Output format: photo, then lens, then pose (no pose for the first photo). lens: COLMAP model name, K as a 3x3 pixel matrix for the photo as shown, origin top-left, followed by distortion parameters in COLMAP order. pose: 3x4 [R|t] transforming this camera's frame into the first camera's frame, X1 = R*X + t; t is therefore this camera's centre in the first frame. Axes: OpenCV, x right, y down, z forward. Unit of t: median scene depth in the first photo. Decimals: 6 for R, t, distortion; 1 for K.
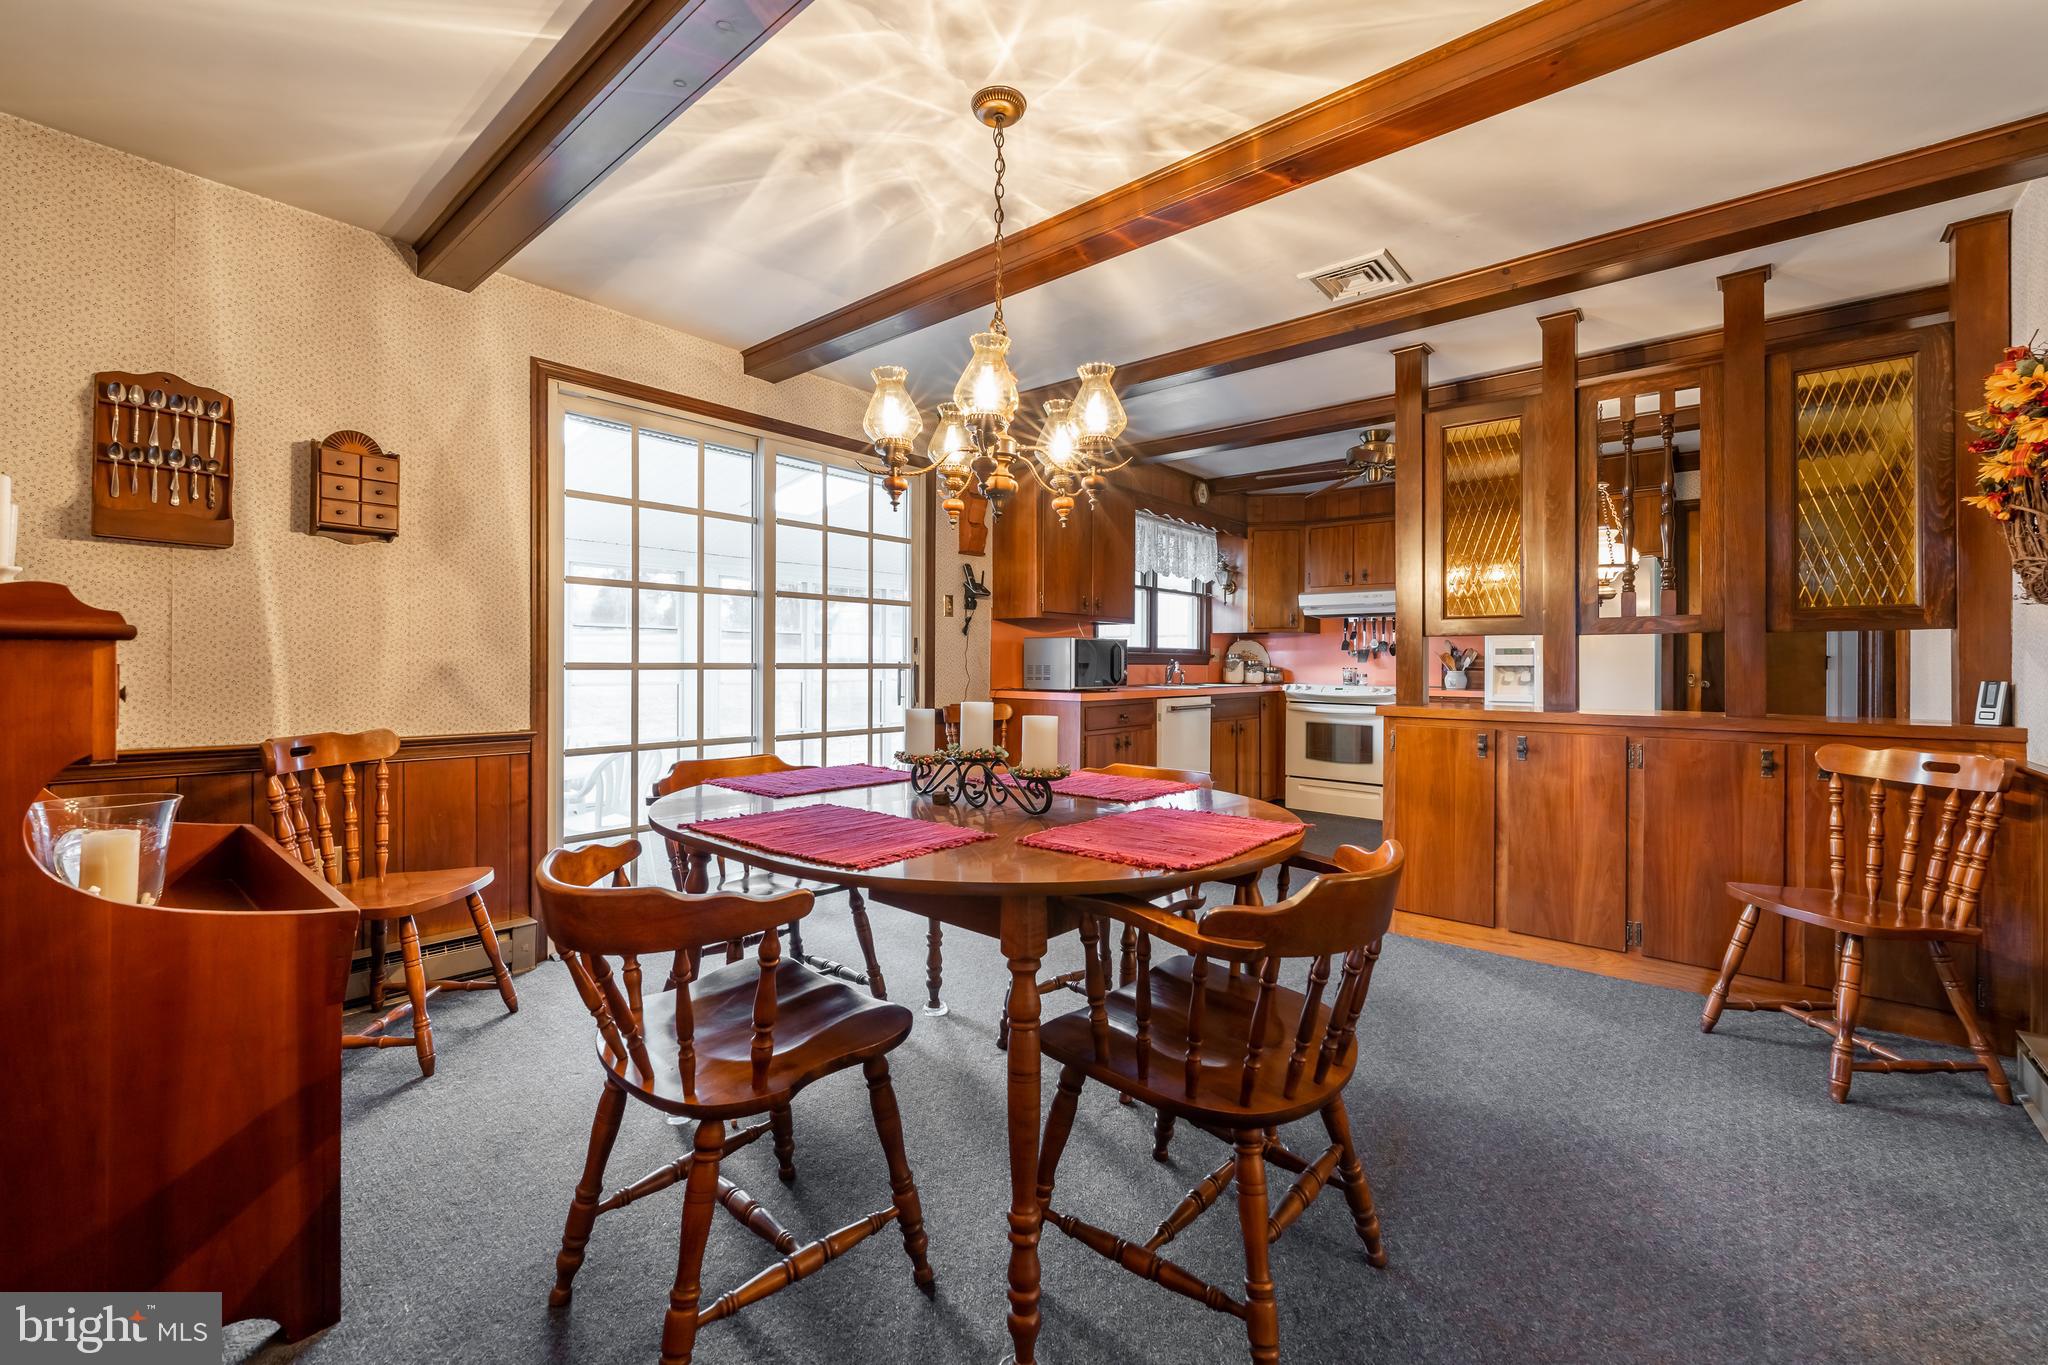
lens RADIAL K [[834.9, 0, 1007.4], [0, 834.9, 666.6], [0, 0, 1]] dist [-0.000854, -0.000162]
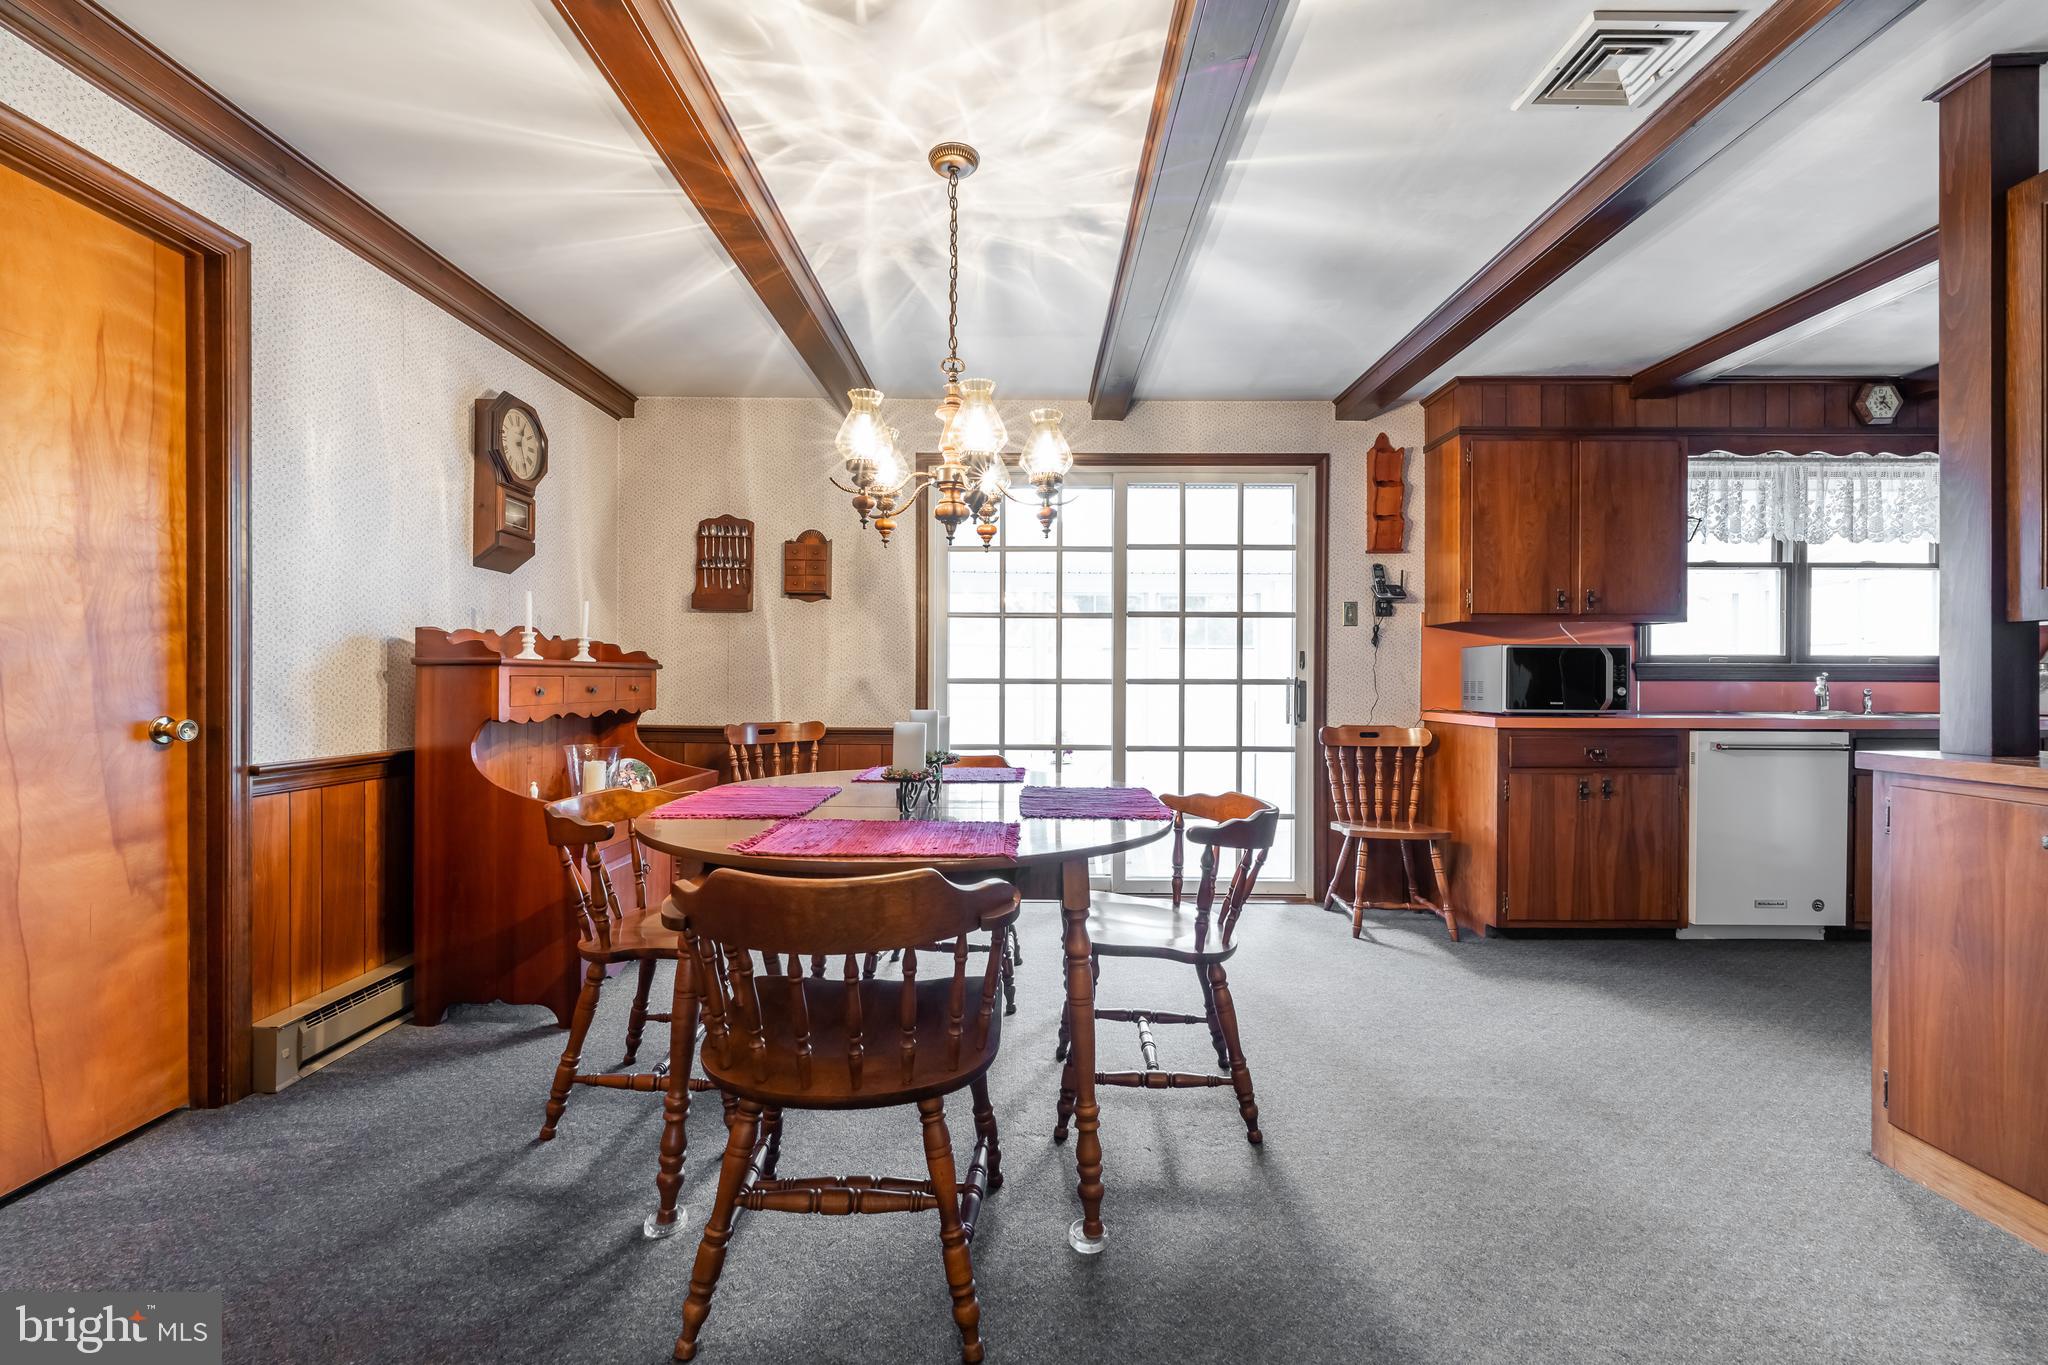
lens RADIAL K [[844.8, 0, 1024.0], [0, 844.8, 682.5], [0, 0, 1]] dist [0.000895, 0.000052]
pose [[0.652624, -0.000183, -0.757682, 0.359100], [-0.003931, 0.999986, -0.003627, 0.004070], [0.757671, 0.005345, 0.652614, 0.144821]]
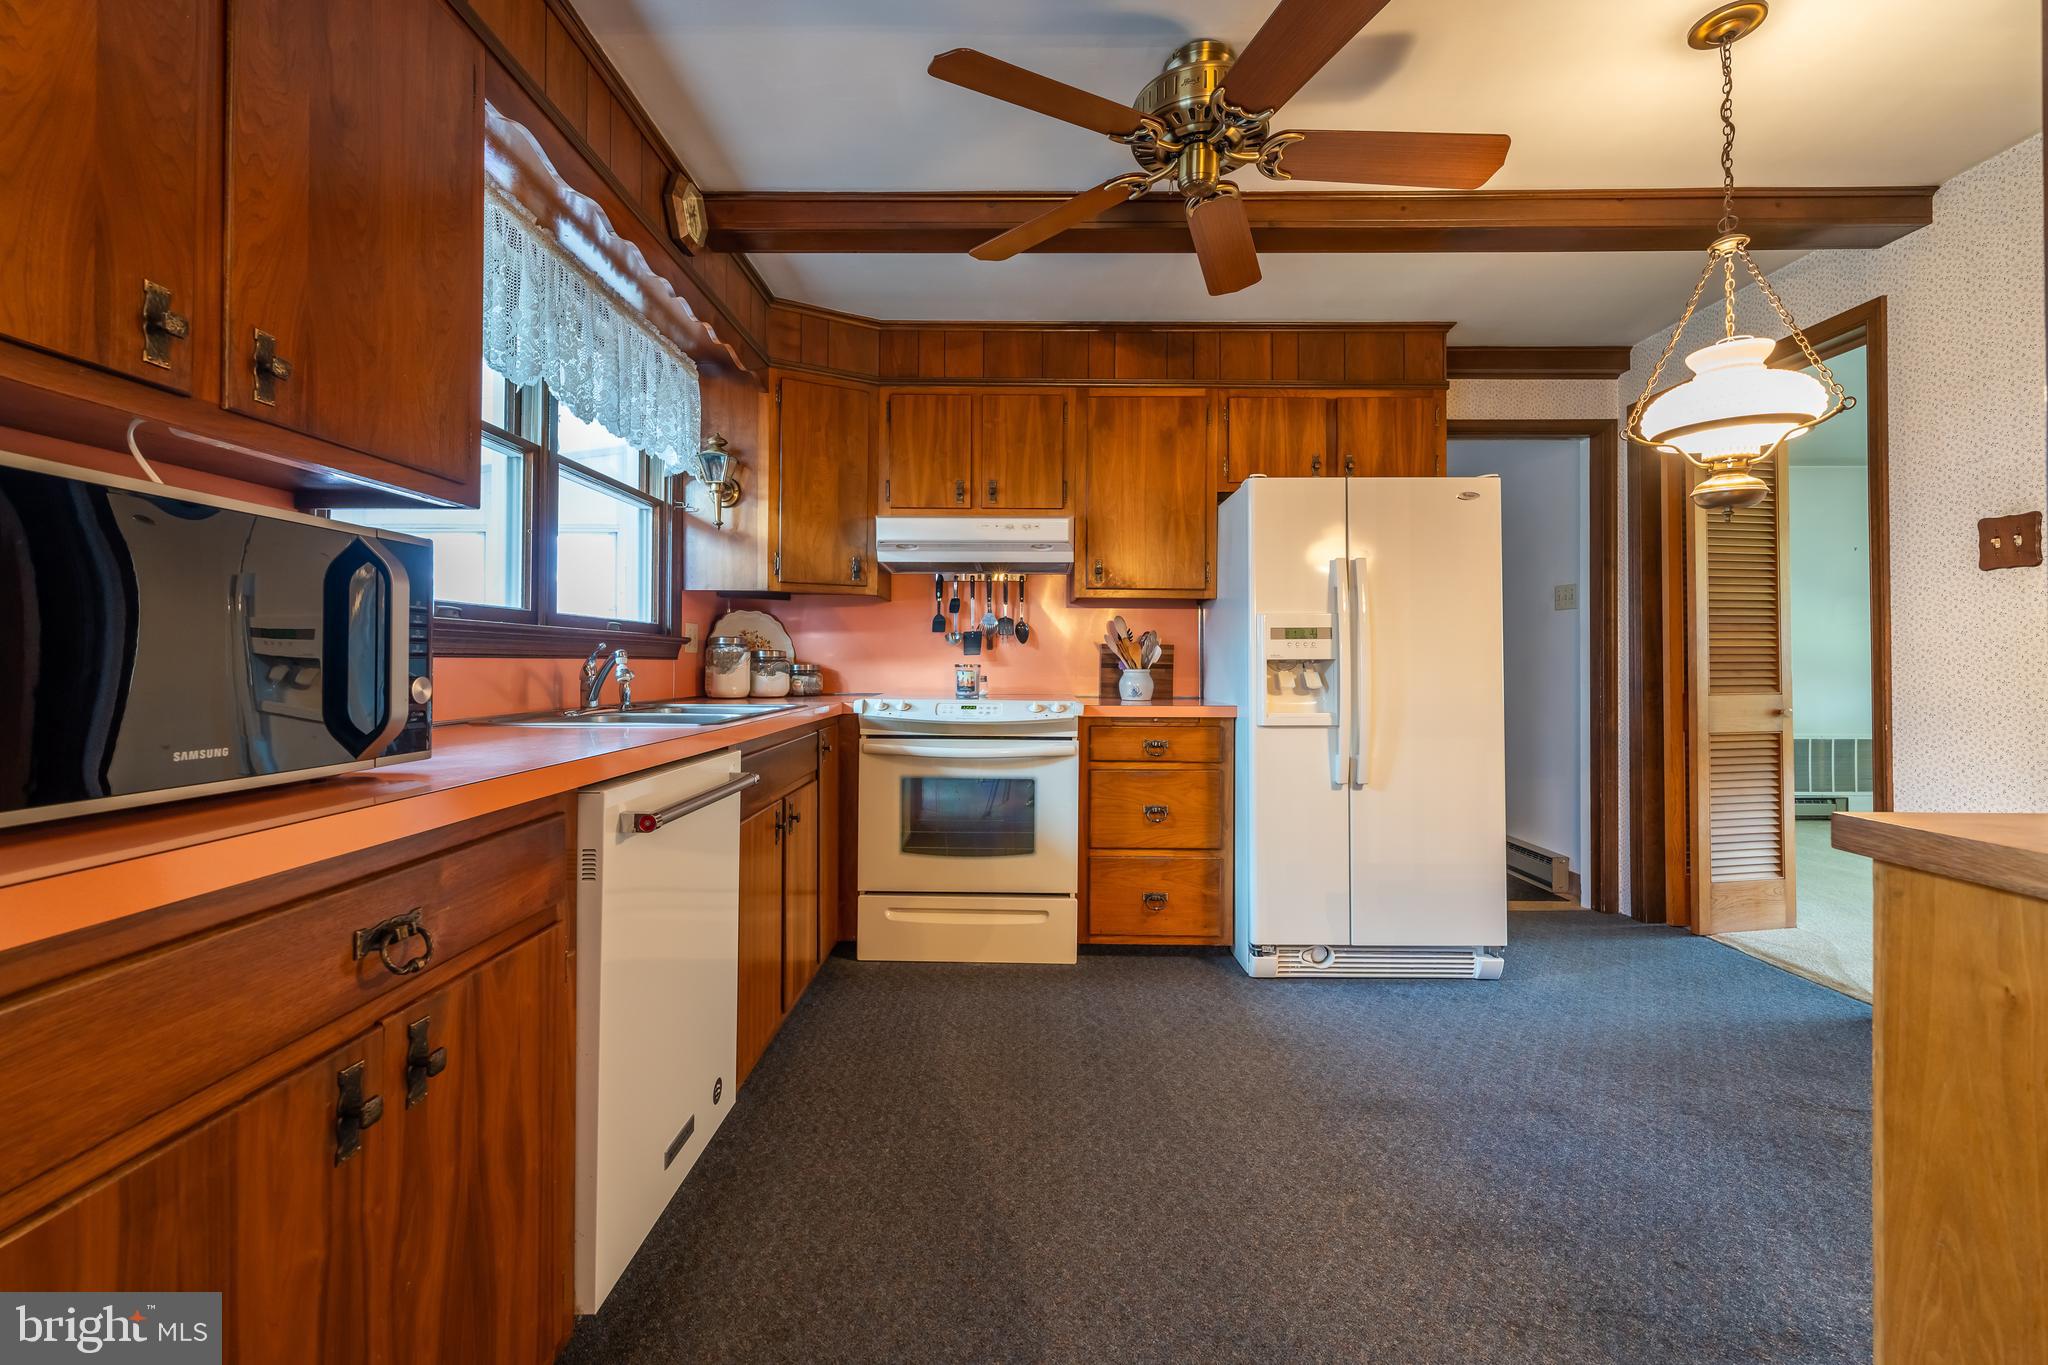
lens RADIAL K [[839.6, 0, 1026.9], [0, 839.6, 651.7], [0, 0, 1]] dist [0.001095, -0.000073]
pose [[0.753481, 0.006882, 0.657434, 0.118511], [0.002618, 0.999906, -0.013468, 0.000738], [-0.657464, 0.011870, 0.753392, 0.745568]]
